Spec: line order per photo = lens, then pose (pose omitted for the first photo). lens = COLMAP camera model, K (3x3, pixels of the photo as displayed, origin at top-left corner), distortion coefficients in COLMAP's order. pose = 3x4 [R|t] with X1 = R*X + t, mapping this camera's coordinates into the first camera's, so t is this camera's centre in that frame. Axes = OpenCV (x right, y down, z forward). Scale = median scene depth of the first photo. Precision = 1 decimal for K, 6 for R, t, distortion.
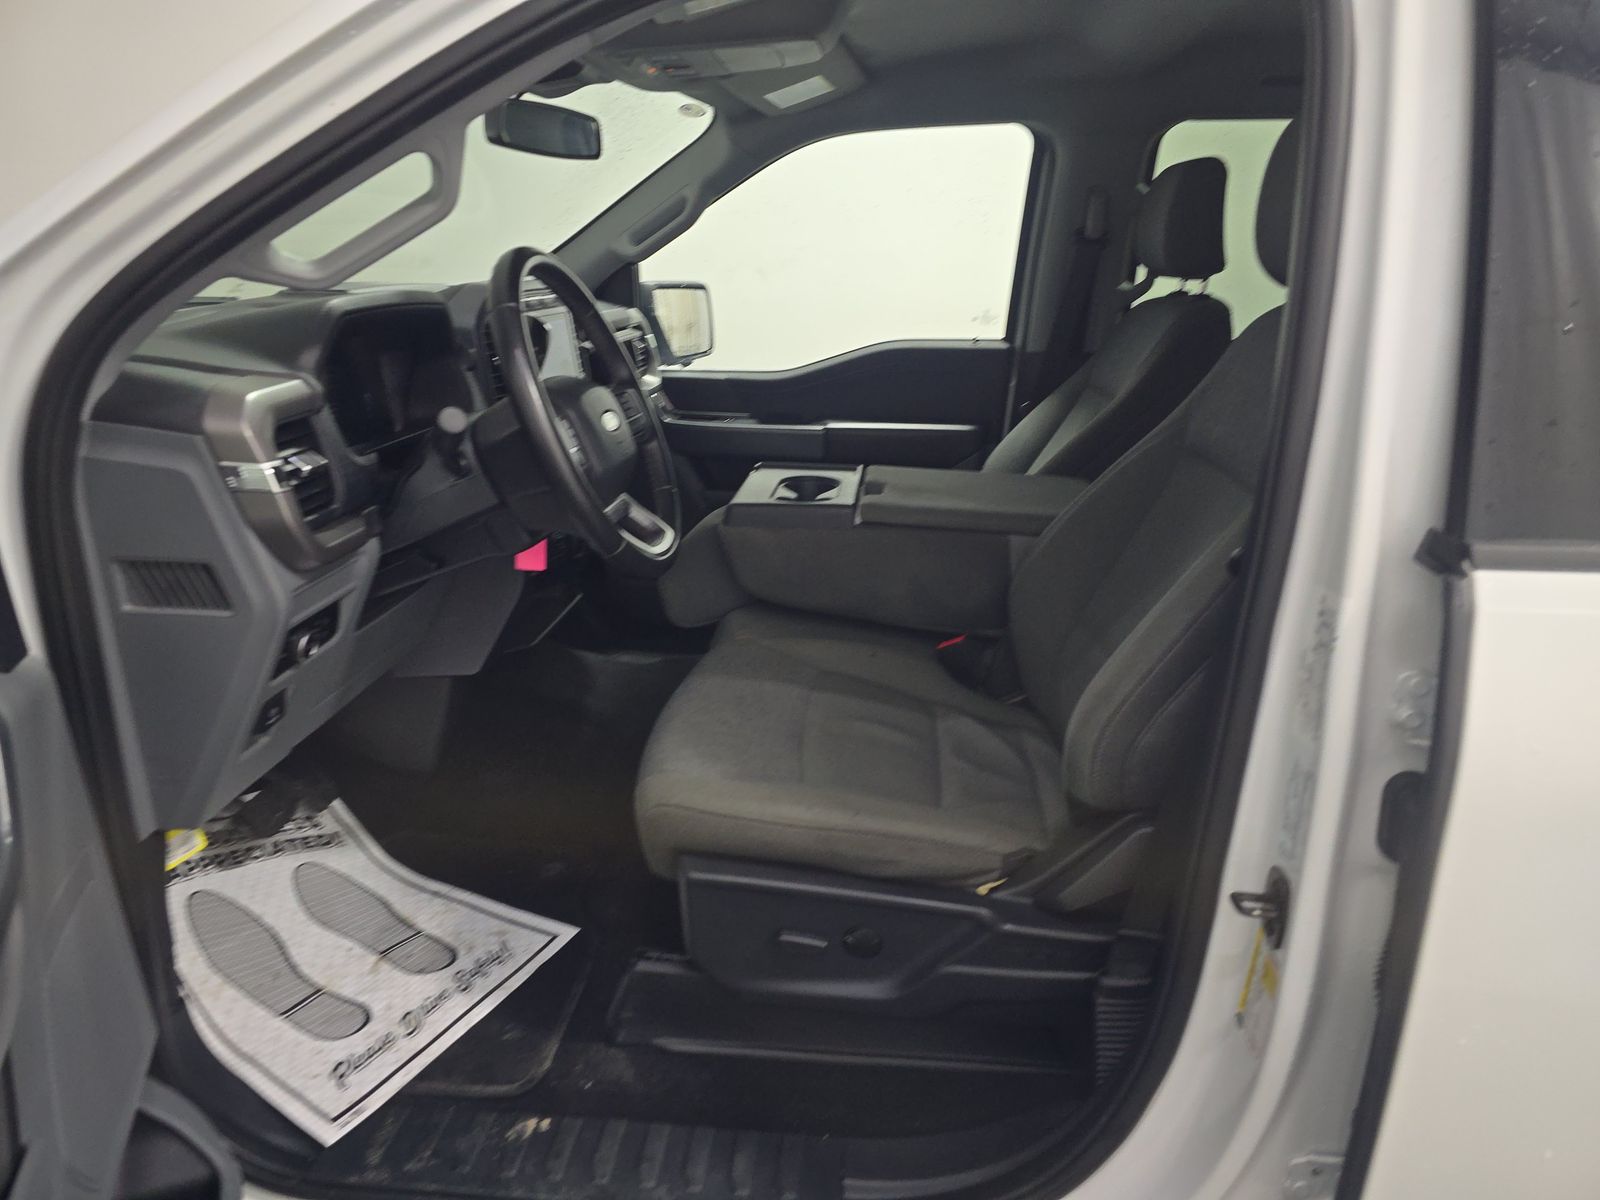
lens RADIAL K [[1071.4, 0, 800.0], [0, 1071.4, 600.0], [0, 0, 1]] dist [0.049402, -0.037074]
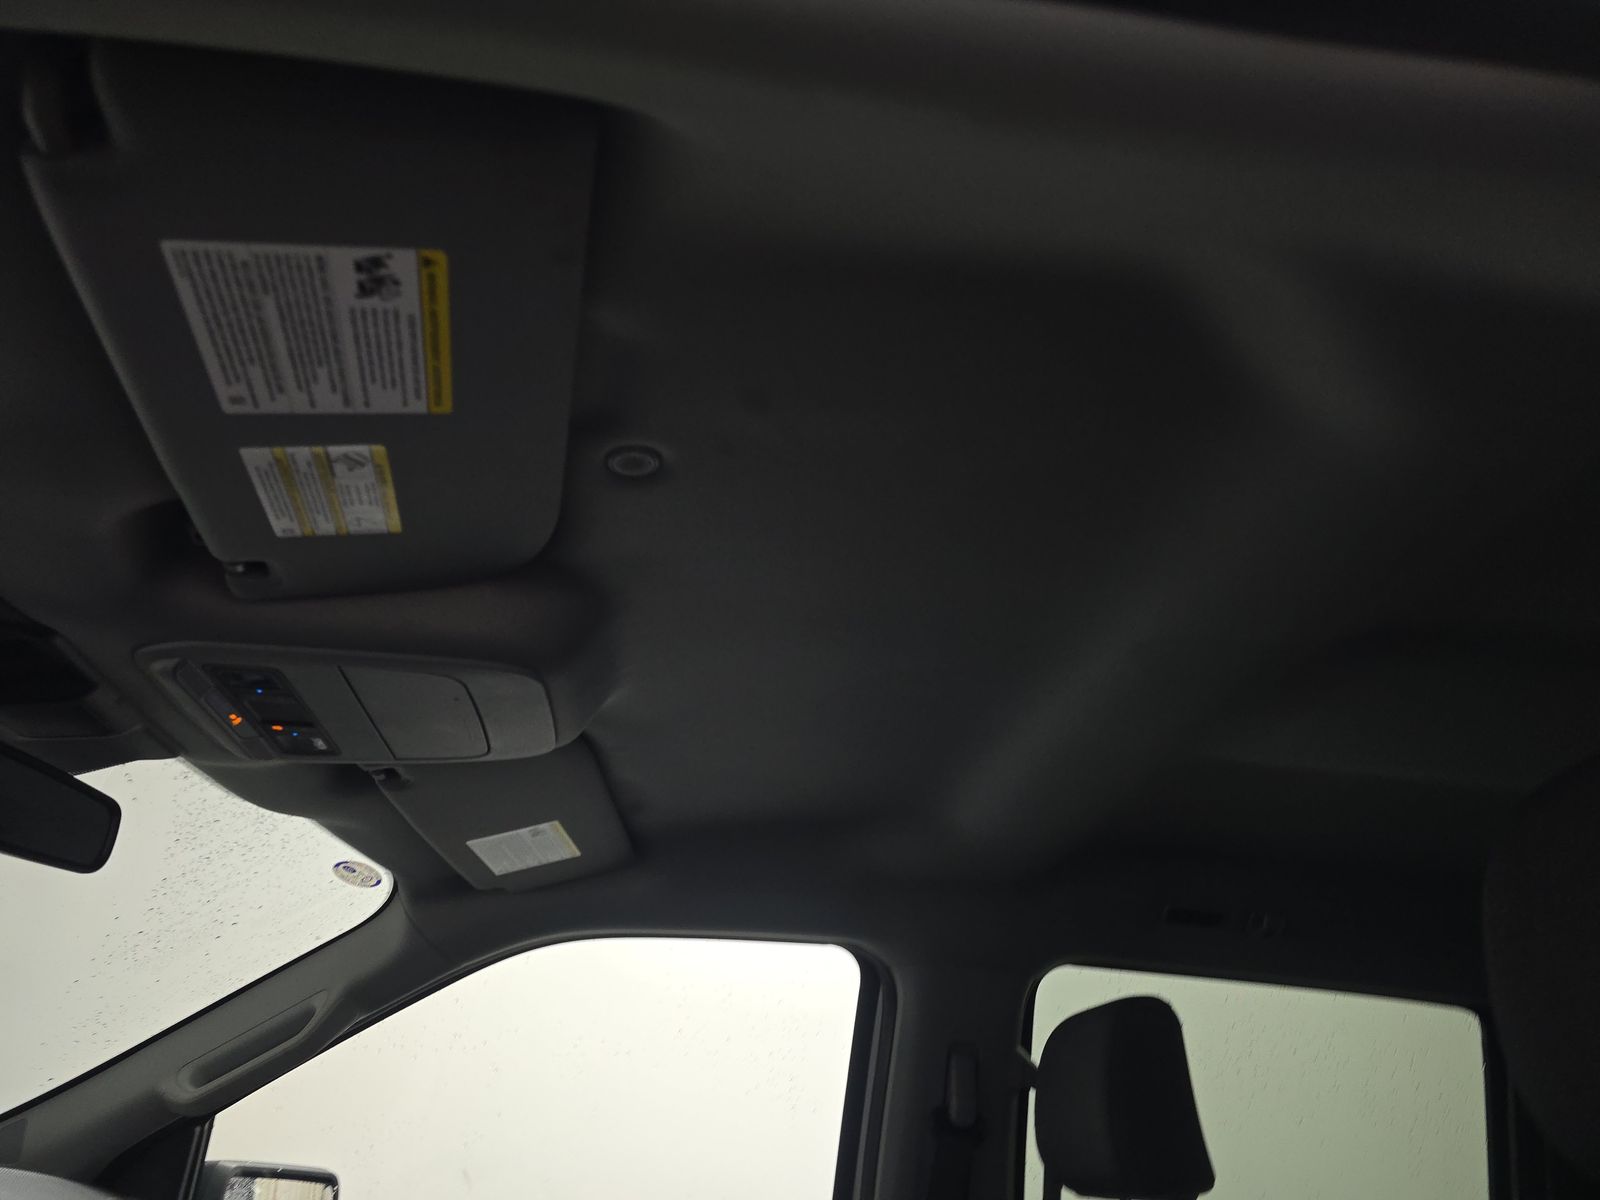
lens RADIAL K [[1071.4, 0, 800.0], [0, 1071.4, 600.0], [0, 0, 1]] dist [0.049402, -0.037074]
pose [[0.976622, 0.149386, 0.154571, 0.035525], [0.007275, 0.695683, -0.718312, -0.095679], [-0.214839, 0.702644, 0.678333, 0.379429]]
